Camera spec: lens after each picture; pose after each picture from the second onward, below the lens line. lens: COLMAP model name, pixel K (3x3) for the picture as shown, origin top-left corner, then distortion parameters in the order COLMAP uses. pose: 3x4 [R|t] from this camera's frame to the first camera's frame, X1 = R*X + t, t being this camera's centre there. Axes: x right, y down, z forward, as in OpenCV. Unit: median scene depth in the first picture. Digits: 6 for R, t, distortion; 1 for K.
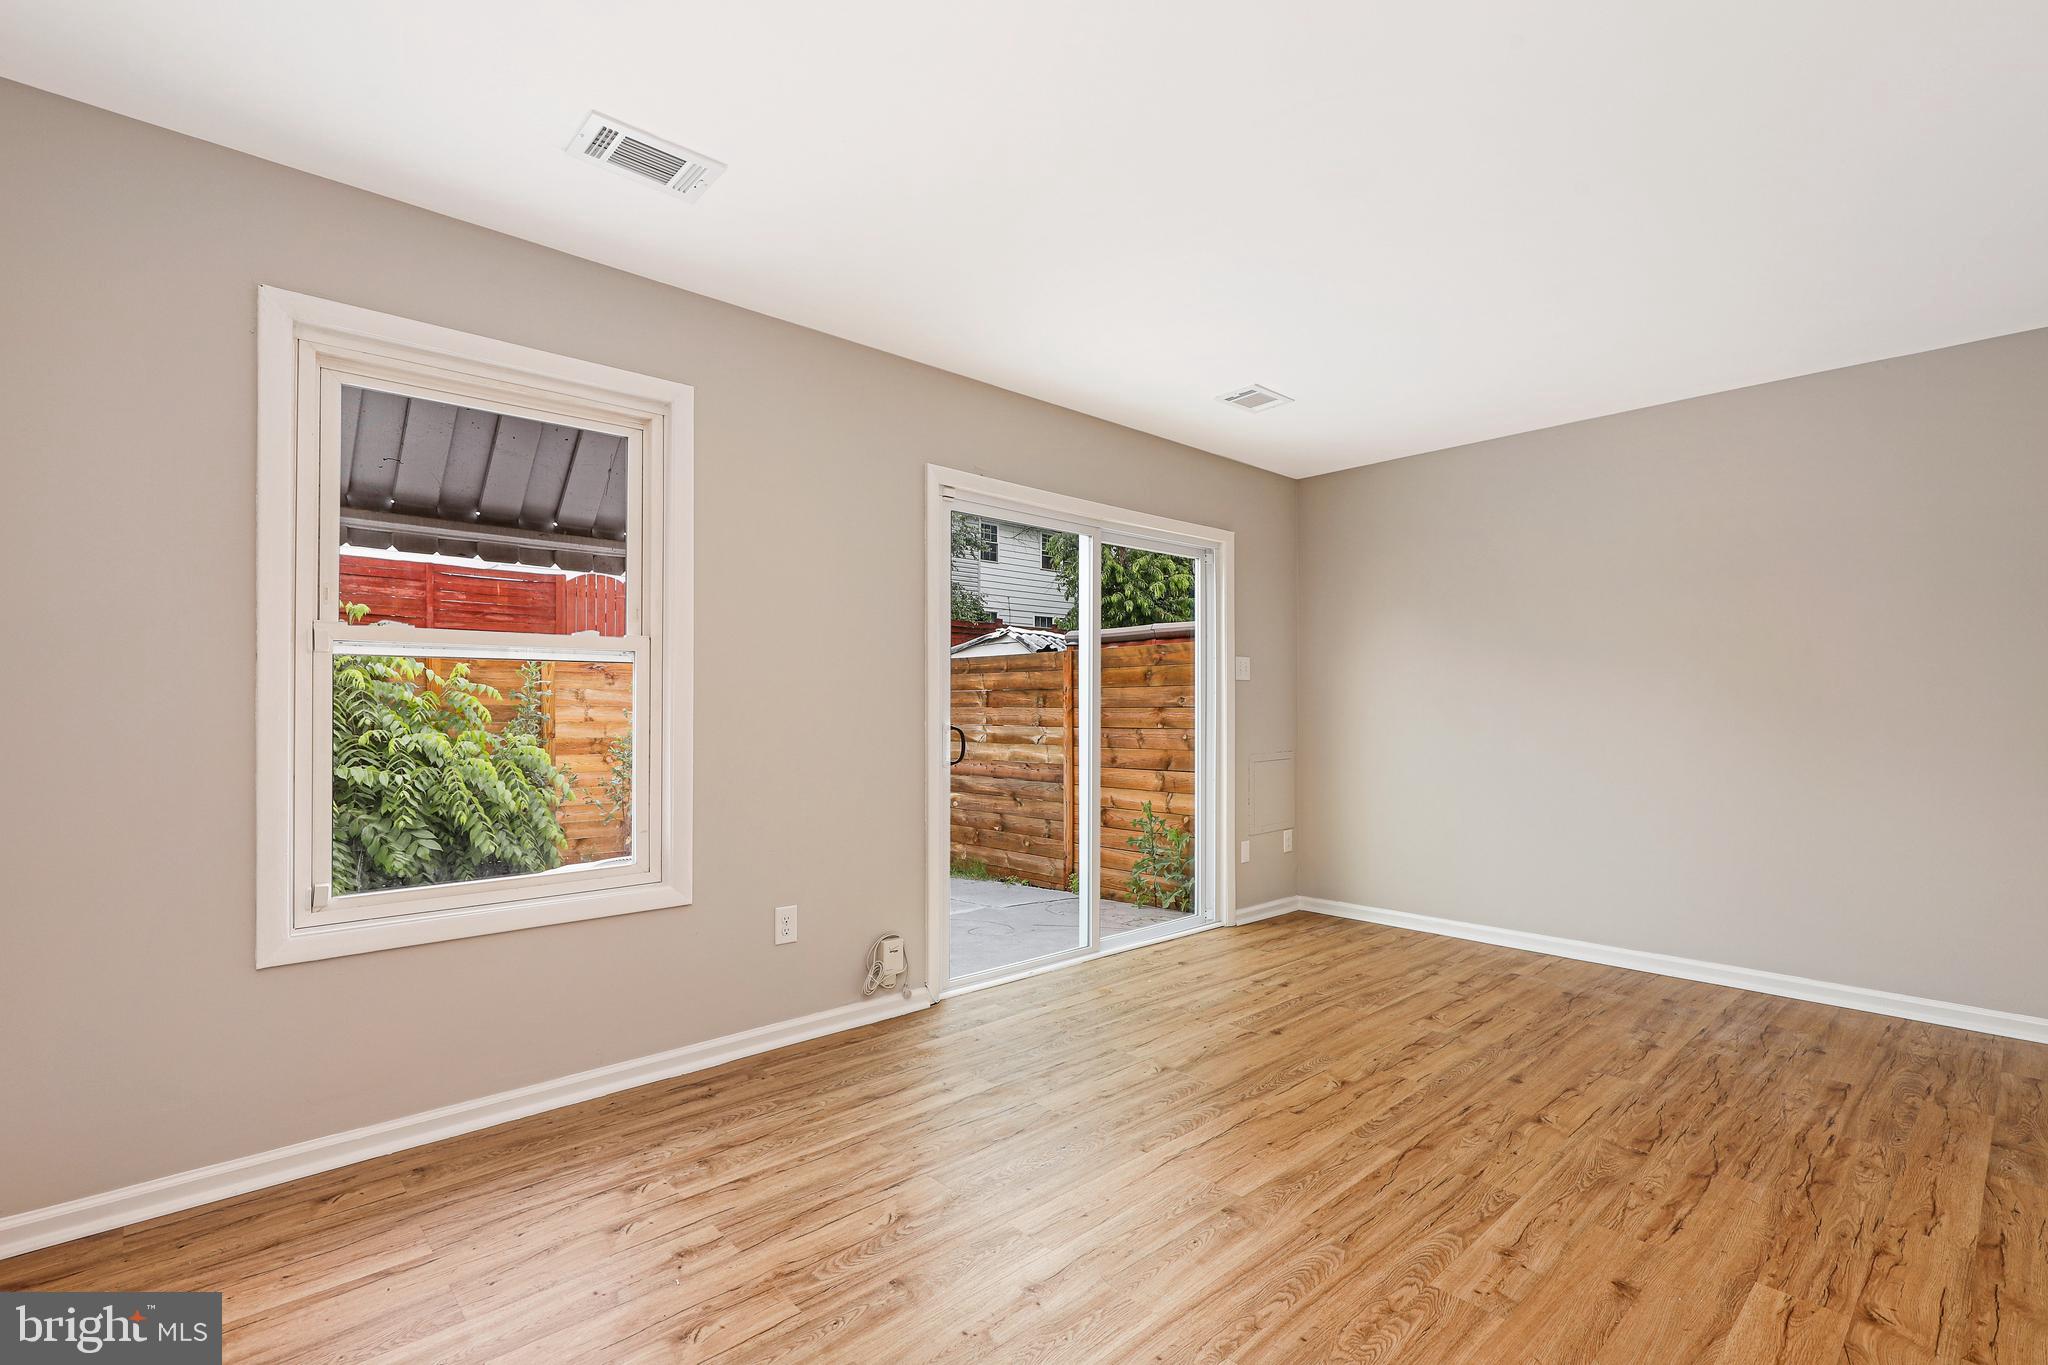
lens RADIAL K [[933.2, 0, 1049.7], [0, 933.2, 695.1], [0, 0, 1]] dist [0.001236, -0.000307]
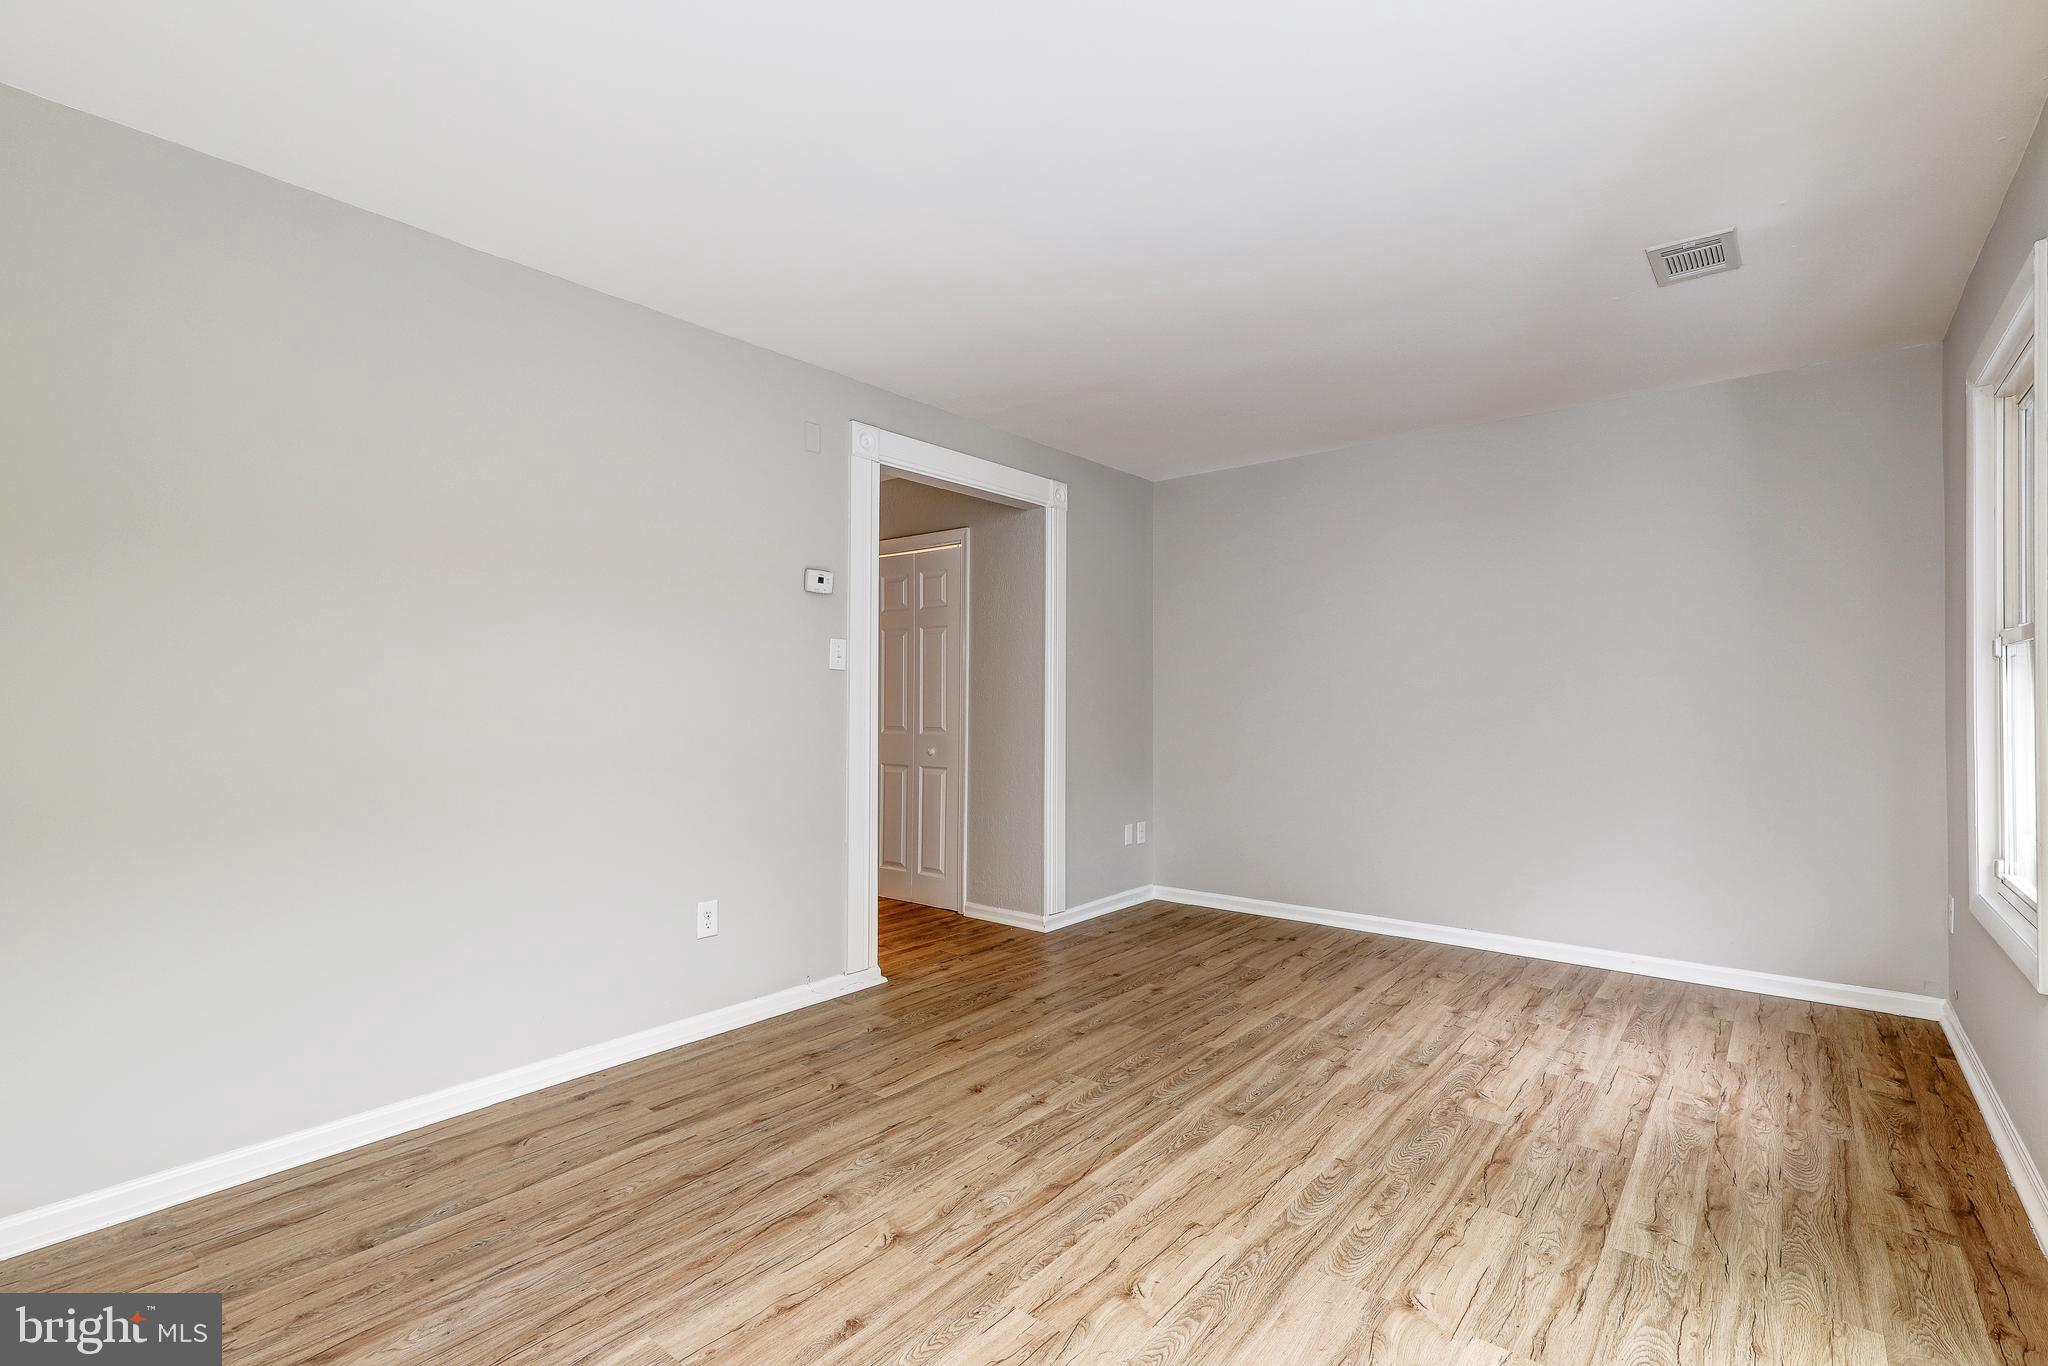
lens RADIAL K [[933.2, 0, 1049.7], [0, 933.2, 695.6], [0, 0, 1]] dist [0.001236, -0.000307]
pose [[-0.989869, -0.000346, -0.141980, 0.478883], [0.001866, 0.999879, -0.015447, 0.009383], [0.141969, -0.015556, -0.989749, 1.703402]]
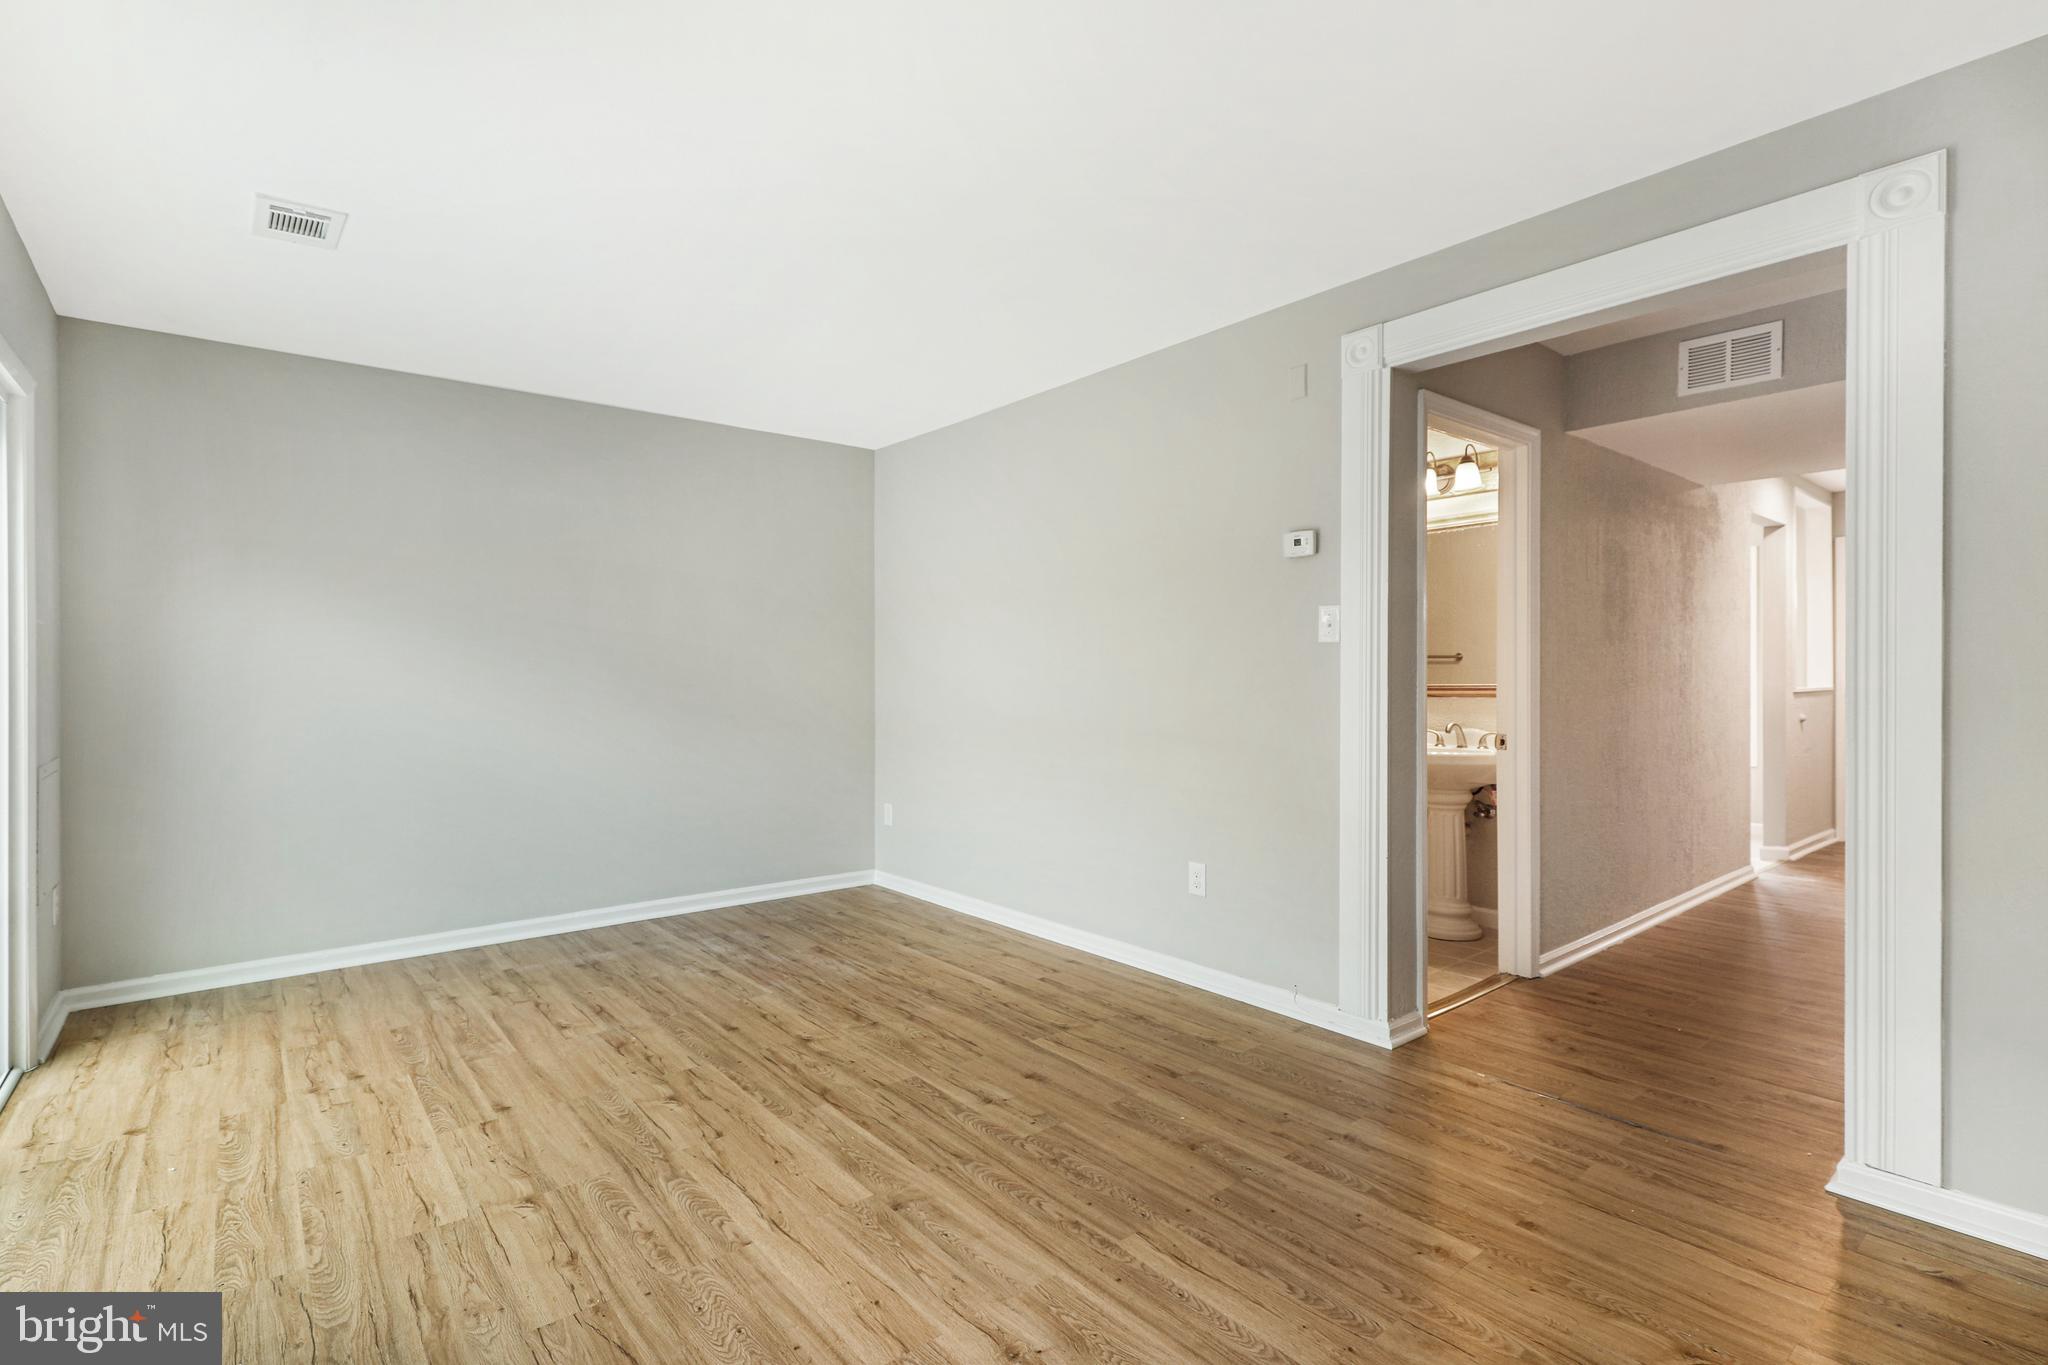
lens RADIAL K [[955.6, 0, 972.7], [0, 955.6, 686.5], [0, 0, 1]] dist [-0.001178, -0.000934]
pose [[0.098559, -0.011544, 0.995064, -0.614808], [-0.007152, 0.999899, 0.012309, -0.007375], [-0.995105, -0.008330, 0.098467, 0.636979]]
